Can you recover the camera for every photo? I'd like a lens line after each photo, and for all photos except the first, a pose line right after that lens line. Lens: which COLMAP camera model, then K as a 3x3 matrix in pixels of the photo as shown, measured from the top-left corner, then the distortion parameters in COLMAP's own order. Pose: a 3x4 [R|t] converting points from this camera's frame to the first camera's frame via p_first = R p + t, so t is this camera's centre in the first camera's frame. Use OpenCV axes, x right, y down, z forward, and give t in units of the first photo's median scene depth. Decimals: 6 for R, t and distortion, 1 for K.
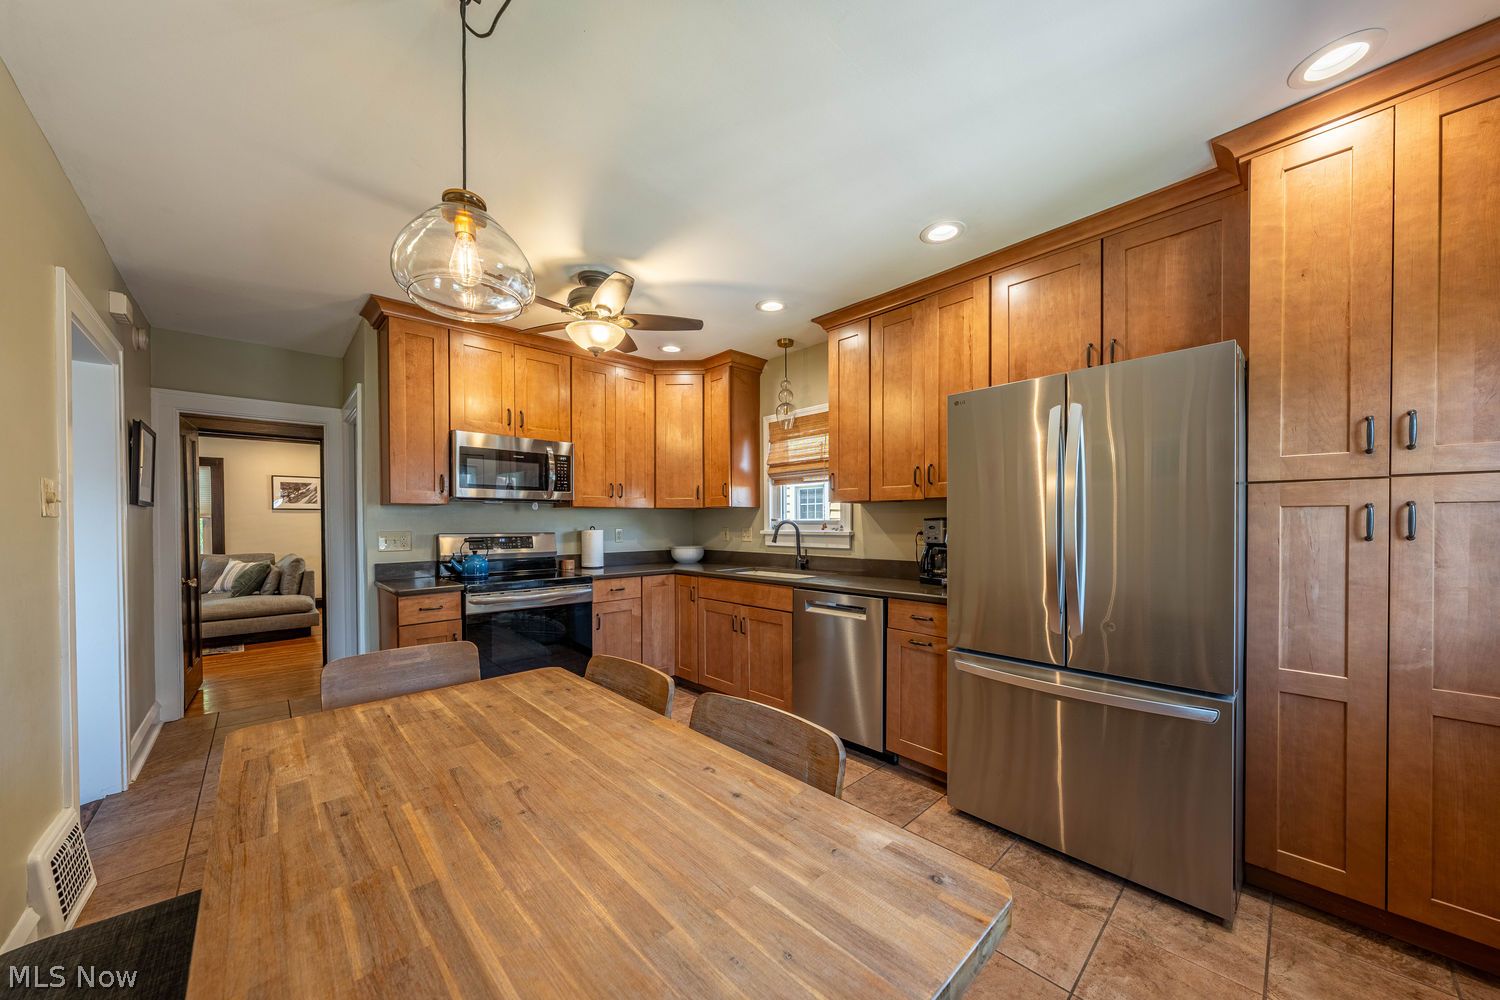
lens RADIAL K [[529.5, 0, 752.3], [0, 529.5, 524.8], [0, 0, 1]] dist [-0.000904, -0.000018]
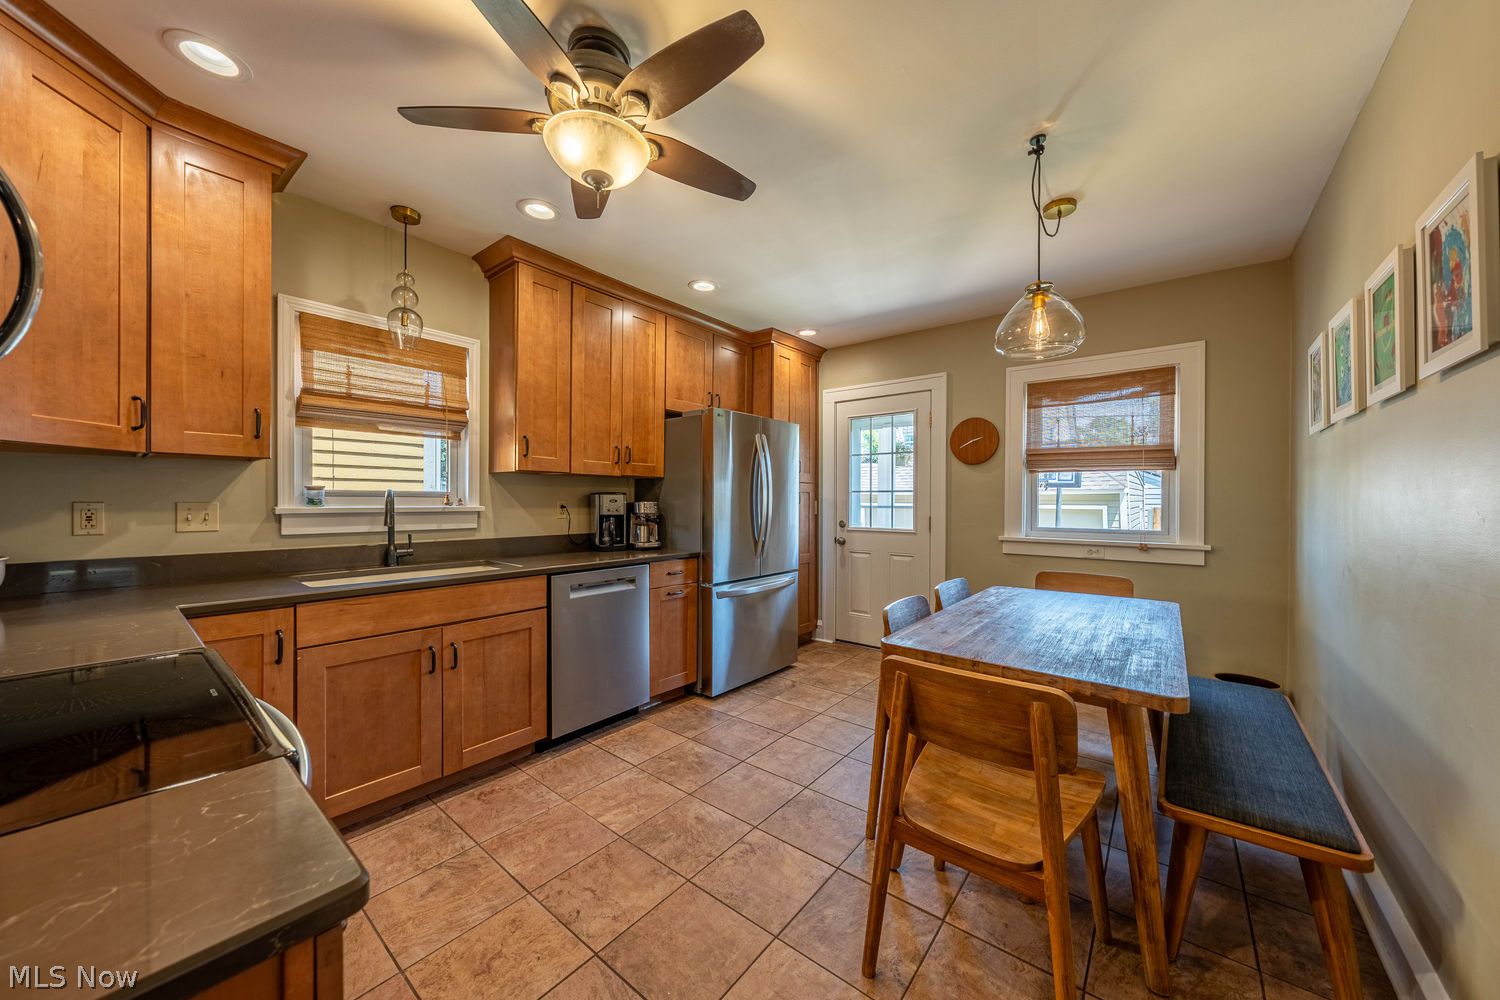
lens RADIAL K [[517.5, 0, 752.4], [0, 517.5, 501.9], [0, 0, 1]] dist [-0.001409, 0.000124]
pose [[-0.144994, 0.000778, 0.989432, -0.614972], [-0.001132, 0.999999, -0.000953, 0.005813], [-0.989432, -0.001258, -0.144993, 0.665278]]
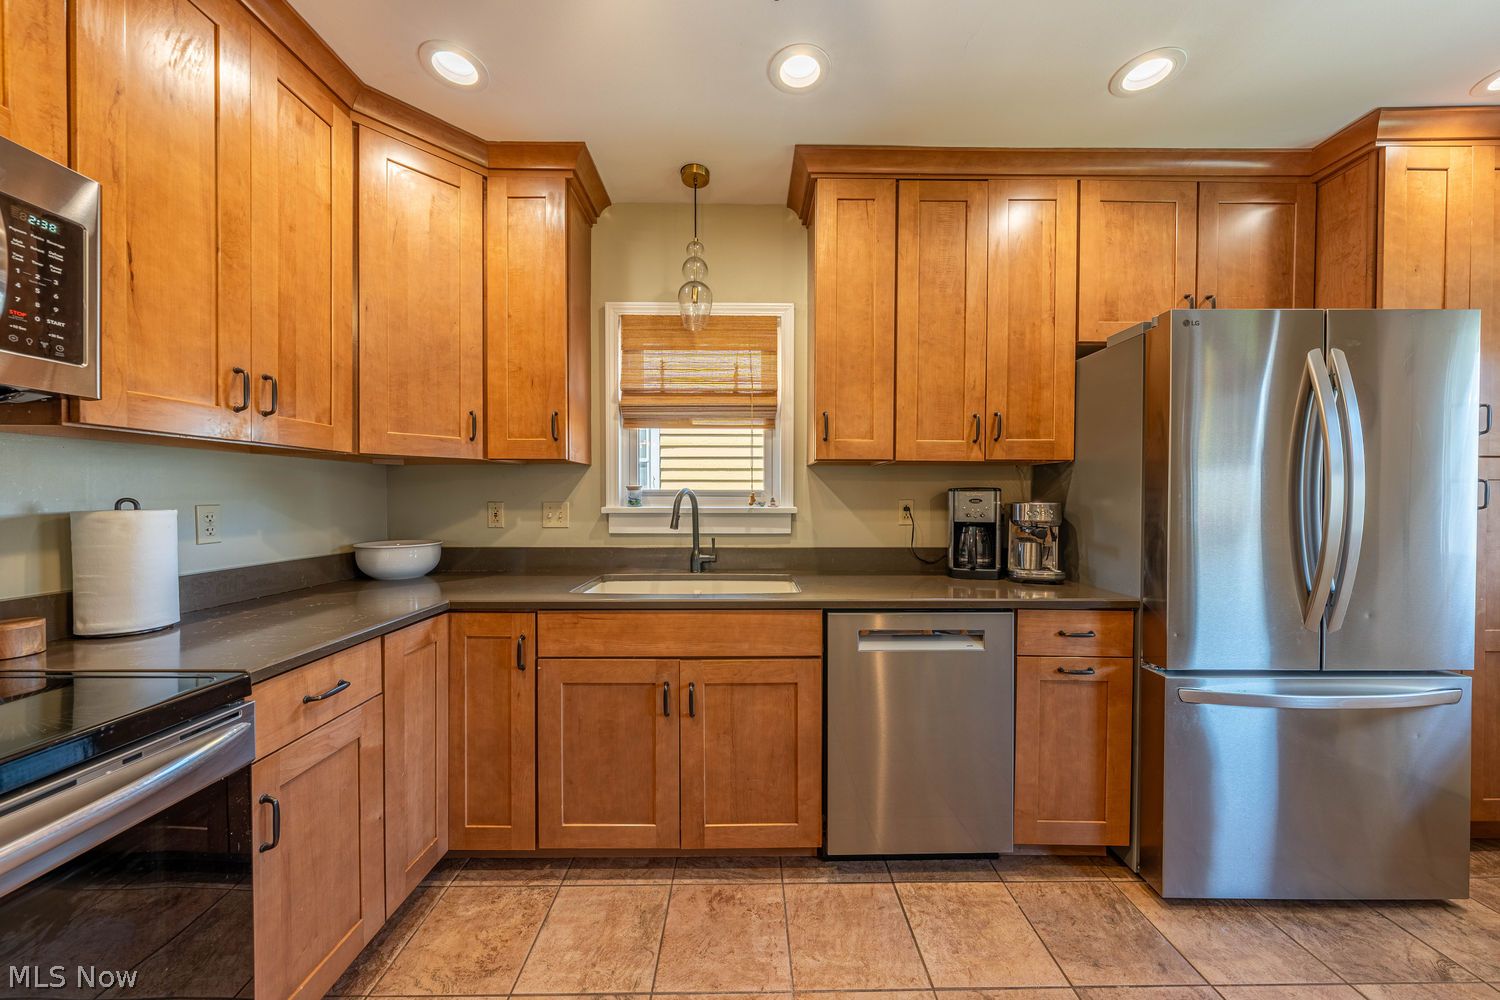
lens RADIAL K [[517.5, 0, 752.4], [0, 517.5, 501.9], [0, 0, 1]] dist [-0.001409, 0.000124]
pose [[0.675469, -0.002139, 0.737386, -0.302166], [-0.002230, 0.999985, 0.004944, 0.002725], [-0.737385, -0.004984, 0.675454, 0.572443]]
